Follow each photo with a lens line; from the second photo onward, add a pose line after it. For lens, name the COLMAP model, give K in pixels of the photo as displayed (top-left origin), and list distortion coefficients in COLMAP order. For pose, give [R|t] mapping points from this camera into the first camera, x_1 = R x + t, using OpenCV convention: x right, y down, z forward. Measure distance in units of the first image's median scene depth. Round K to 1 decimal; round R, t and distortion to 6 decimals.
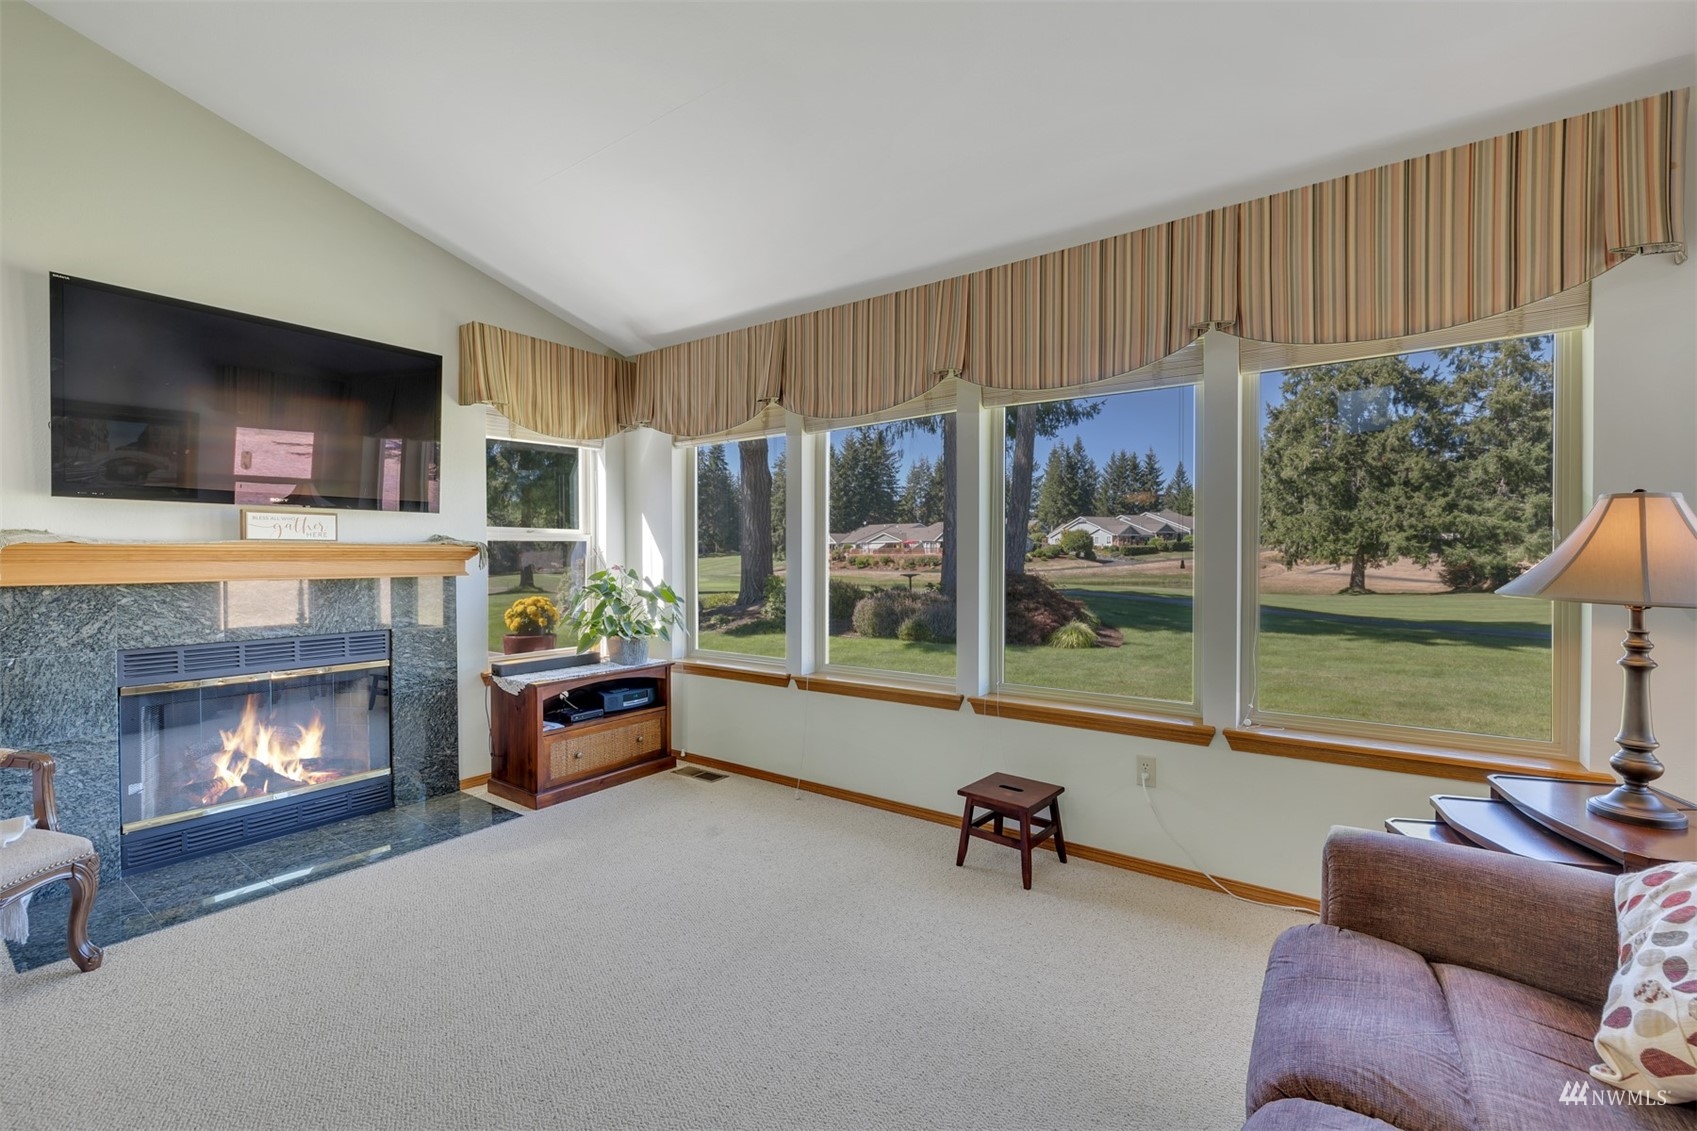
lens RADIAL K [[715.9, 0, 845.9], [0, 715.9, 563.1], [0, 0, 1]] dist [-0.001118, 0.000701]
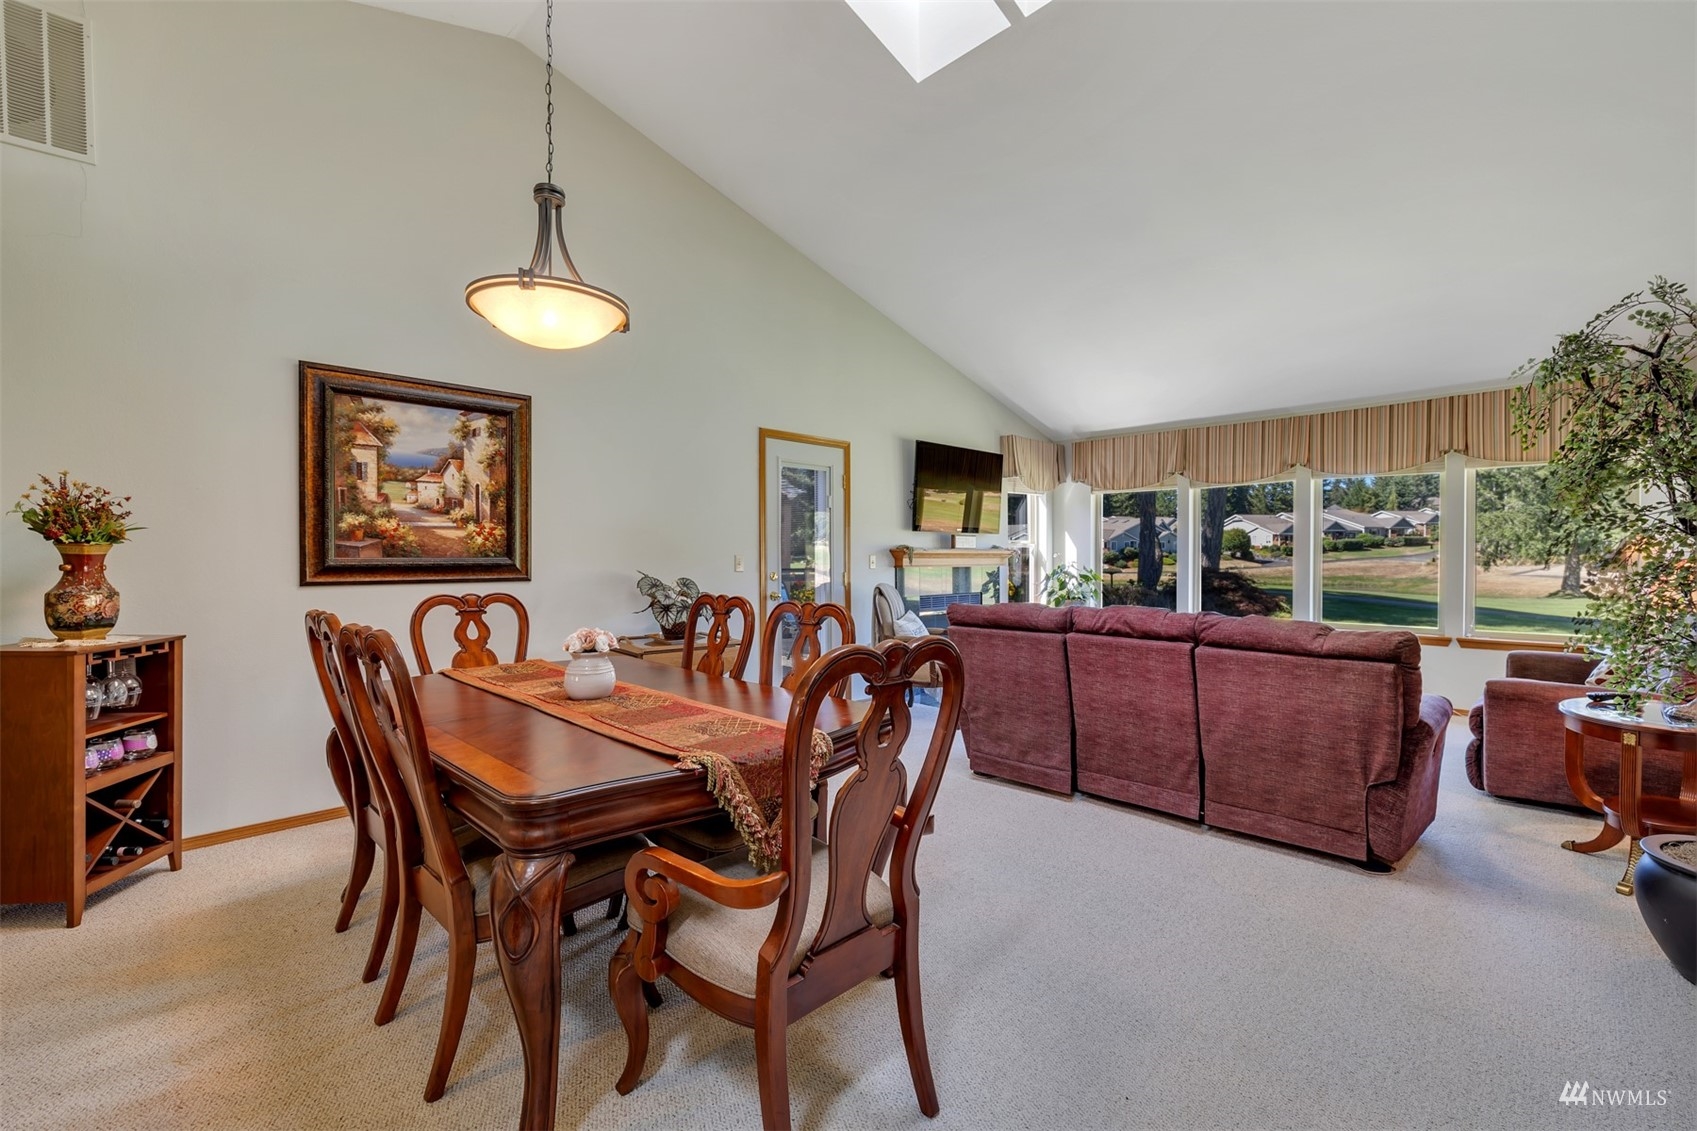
lens RADIAL K [[715.9, 0, 845.6], [0, 715.9, 564.5], [0, 0, 1]] dist [-0.001118, 0.000701]
pose [[0.984671, 0.001588, -0.174417, -0.044745], [-0.001338, 0.999998, 0.001550, 0.000790], [0.174419, -0.001293, 0.984671, -0.070925]]
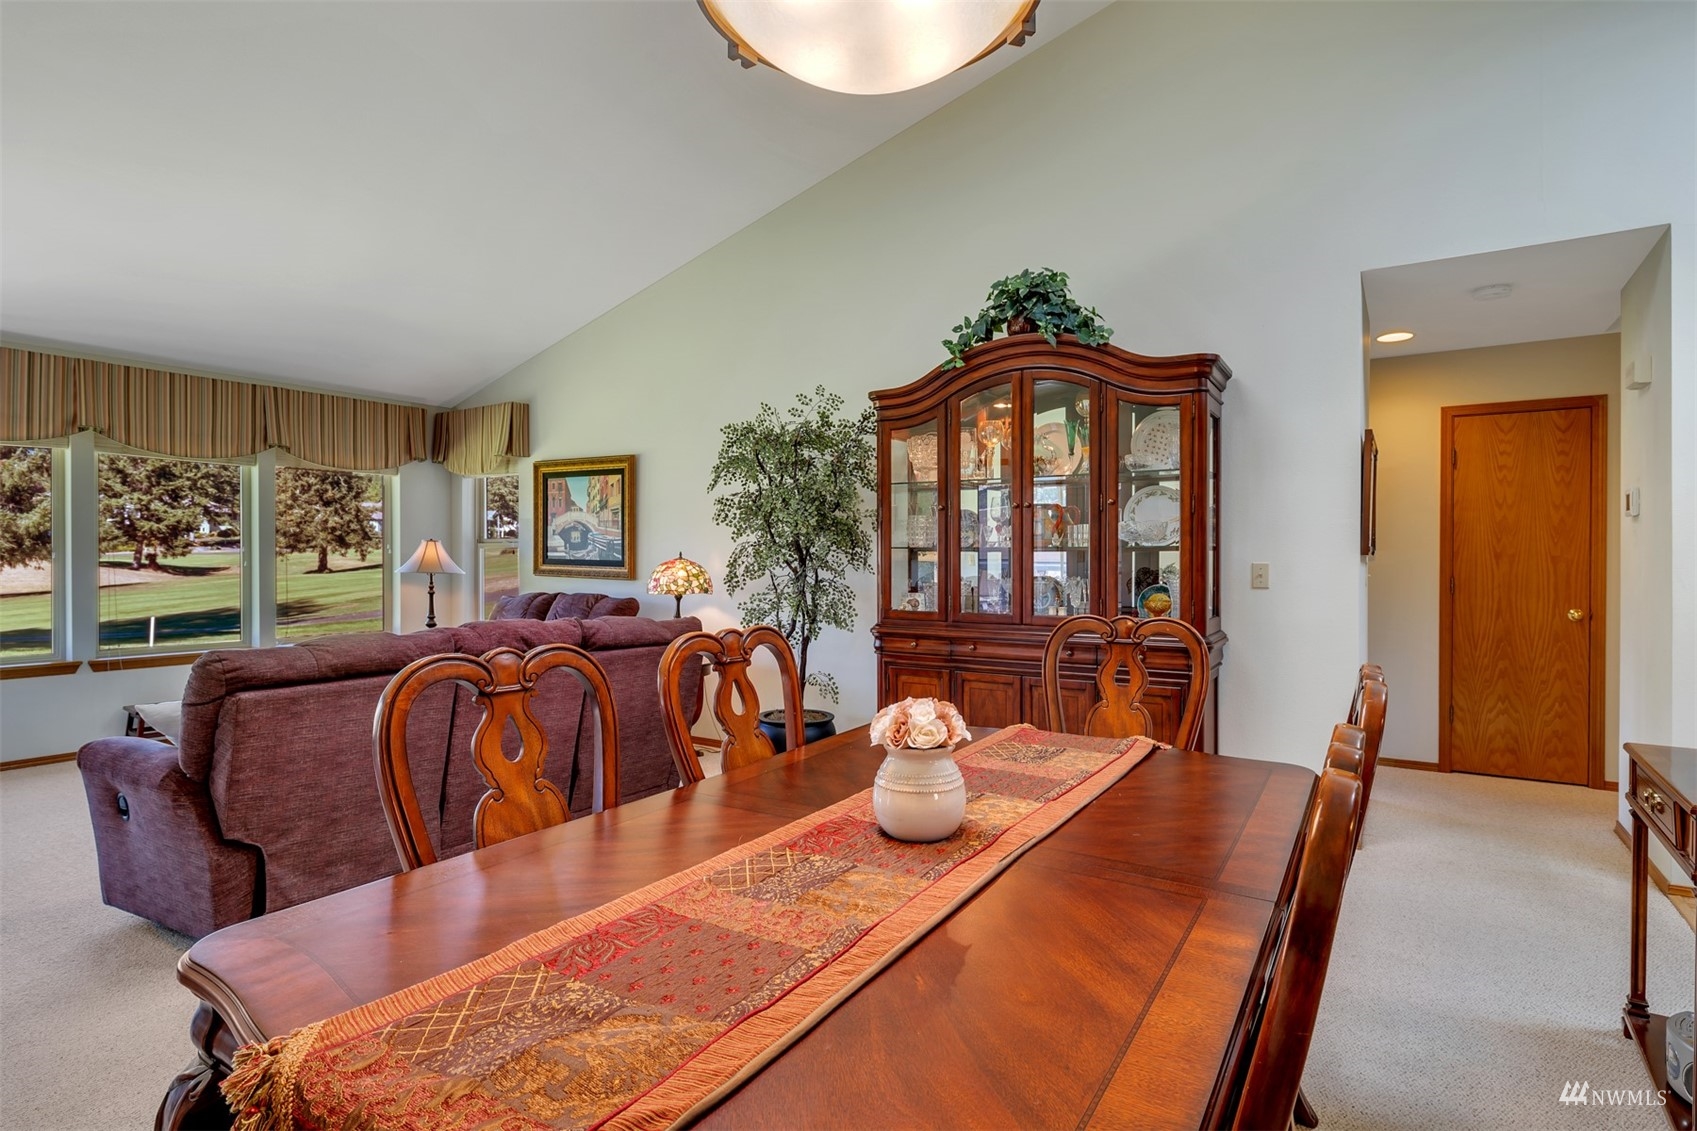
lens RADIAL K [[851.6, 0, 856.0], [0, 851.6, 563.5], [0, 0, 1]] dist [-0.005344, 0.000130]
pose [[-0.058932, -0.007834, 0.998231, -0.095428], [0.010578, 0.999908, 0.008472, -0.000011], [-0.998206, 0.011059, -0.058843, -0.023245]]
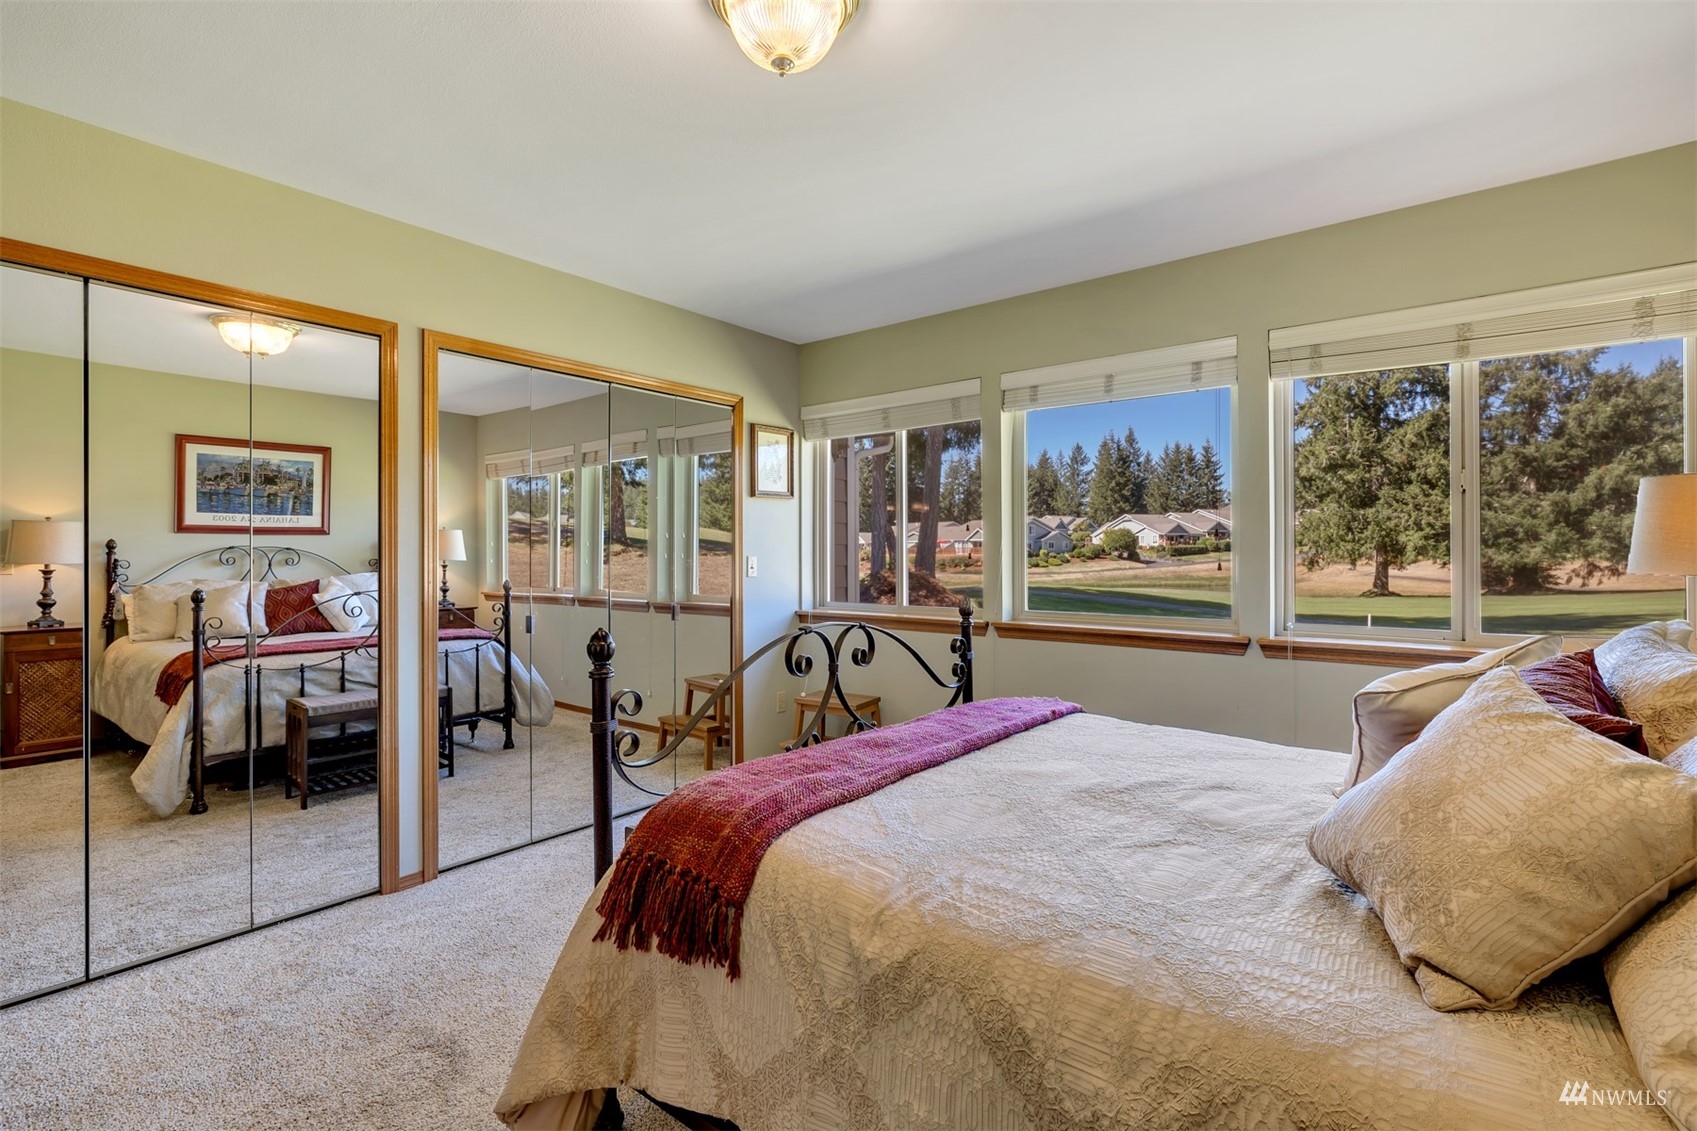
lens RADIAL K [[781.2, 0, 851.0], [0, 781.2, 552.0], [0, 0, 1]] dist [-0.003222, -0.000217]
pose [[0.998615, -0.001654, -0.052596, 0.065360], [0.000796, 0.999866, -0.016340, 0.000896], [0.052616, 0.016275, 0.998482, -0.086065]]
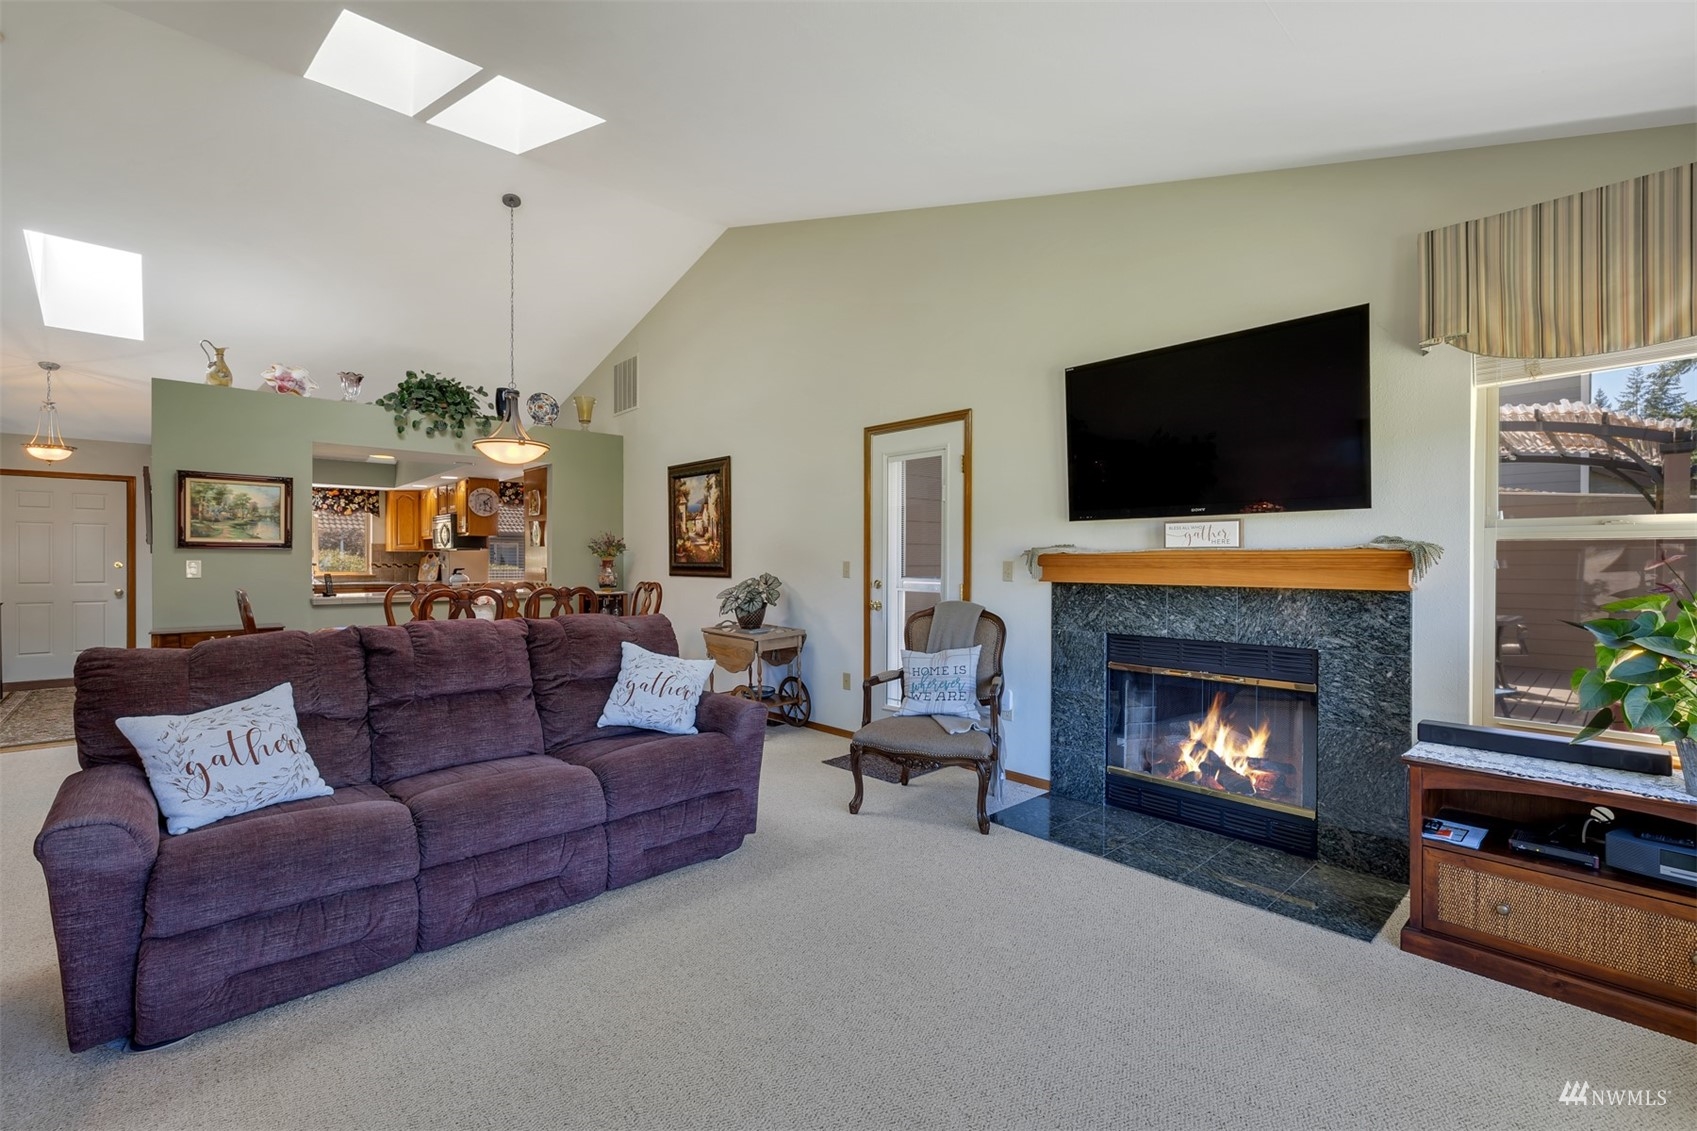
lens RADIAL K [[715.9, 0, 848.1], [0, 715.9, 563.5], [0, 0, 1]] dist [-0.001118, 0.000701]
pose [[-0.181845, 0.003386, -0.983321, 0.020513], [-0.012228, 0.999909, 0.005704, -0.000532], [0.983251, 0.013061, -0.181787, 0.041050]]
